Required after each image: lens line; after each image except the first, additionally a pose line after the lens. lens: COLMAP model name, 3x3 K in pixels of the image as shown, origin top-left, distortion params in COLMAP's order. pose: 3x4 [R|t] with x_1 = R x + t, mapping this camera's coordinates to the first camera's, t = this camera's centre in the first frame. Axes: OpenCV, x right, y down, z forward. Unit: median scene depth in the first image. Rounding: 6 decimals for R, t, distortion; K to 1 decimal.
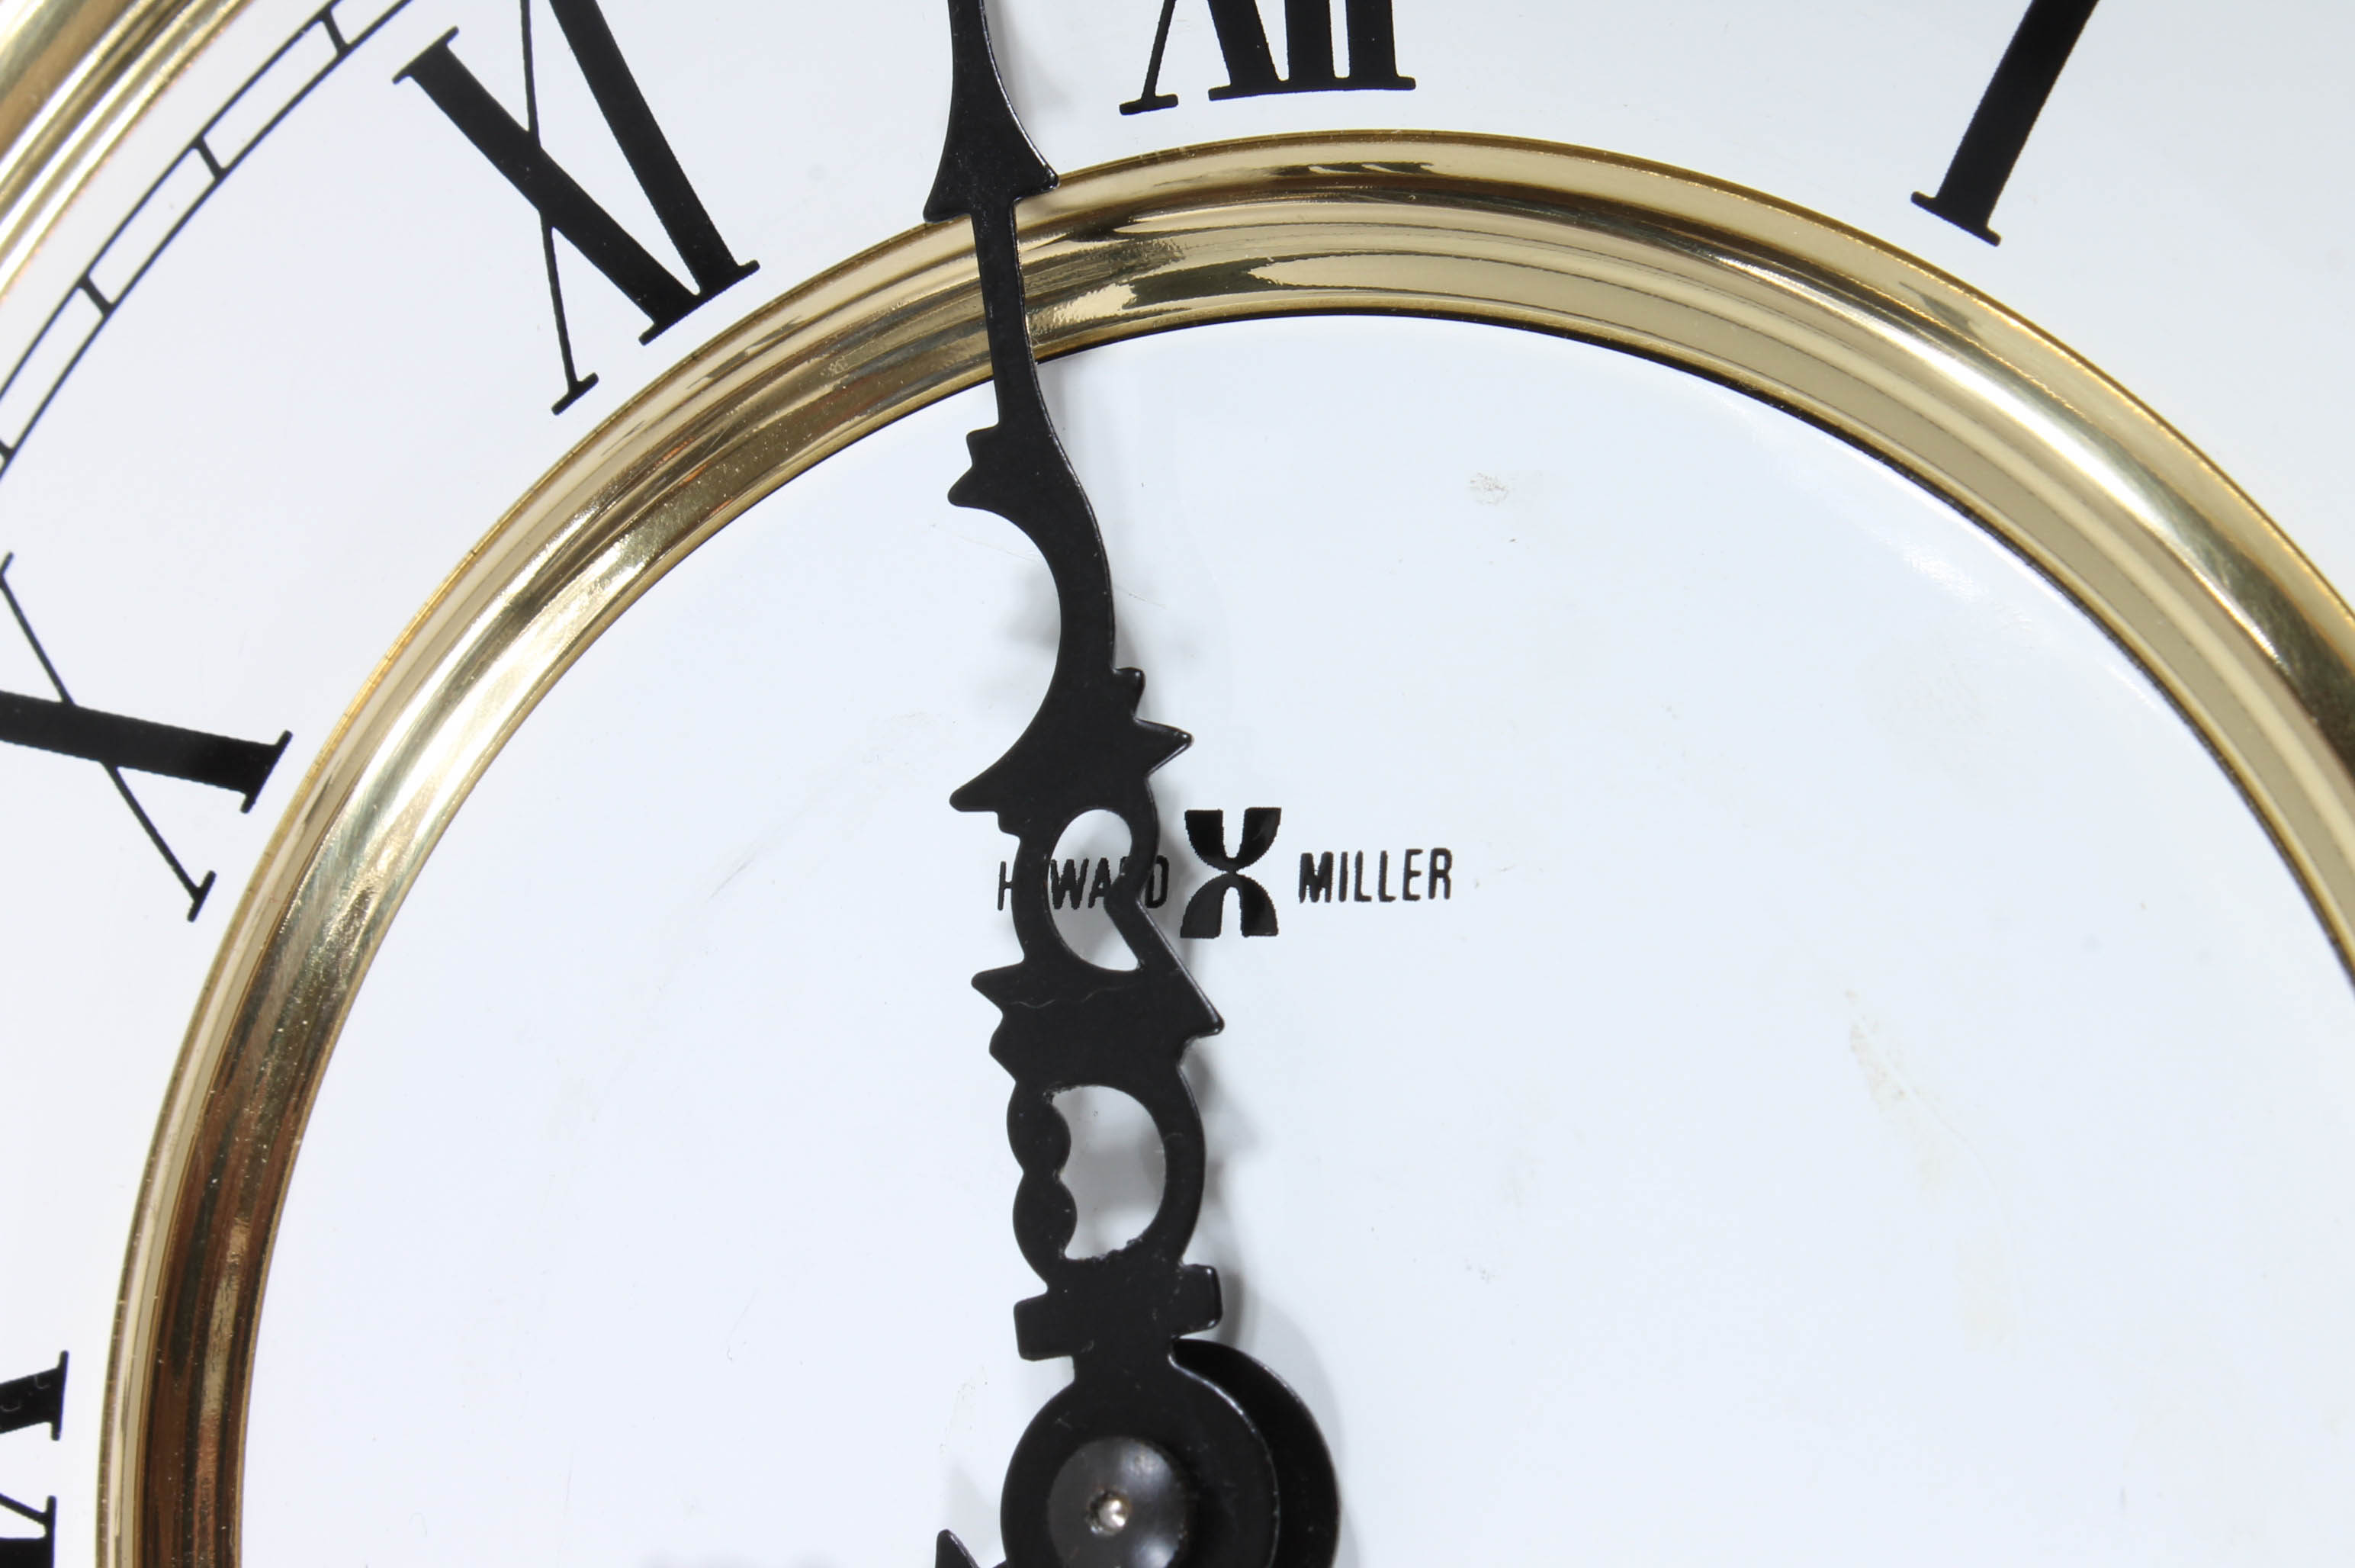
lens RADIAL K [[3944.6, 0, 1175.9], [0, 3944.6, 781.5], [0, 0, 1]] dist [0.036702, 0.000000]
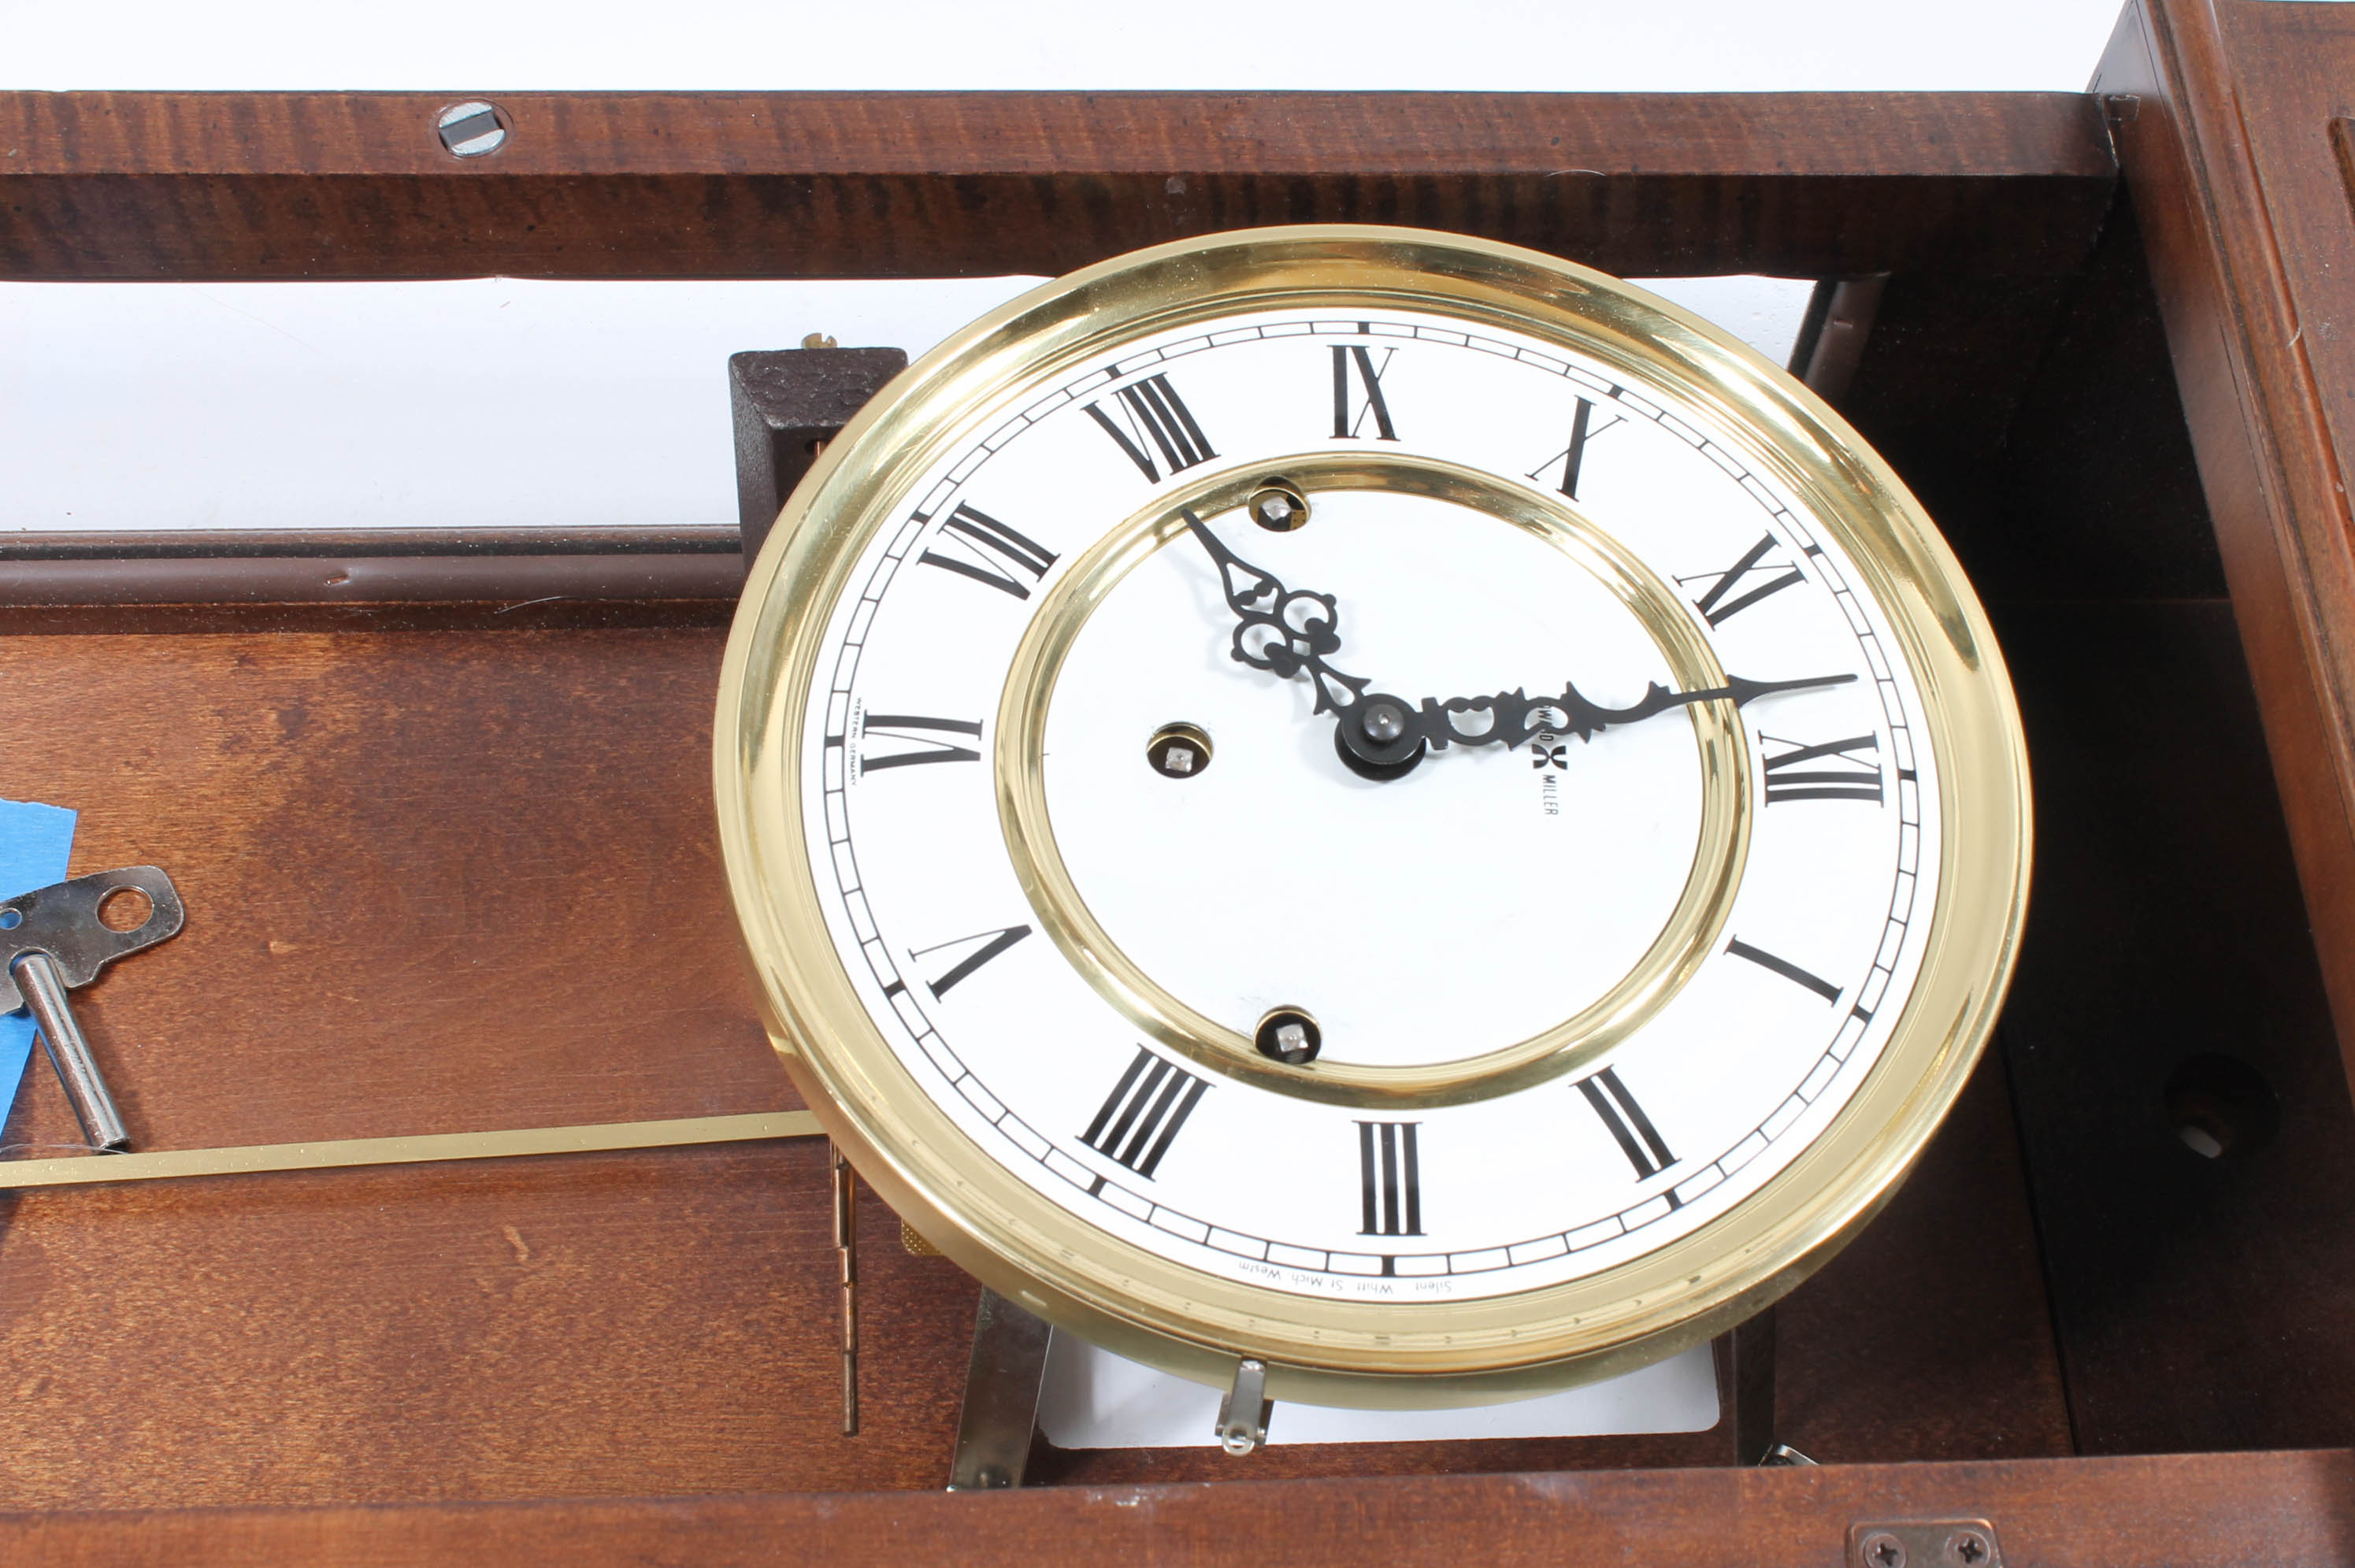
lens RADIAL K [[3221.3, 0, 1174.2], [0, 3221.3, 784.7], [0, 0, 1]] dist [-0.026015, 0.000000]
pose [[-0.002320, 0.994995, -0.099893, 0.340890], [-0.998465, 0.003223, 0.055291, 0.206932], [0.055337, 0.099868, 0.993461, -2.004581]]
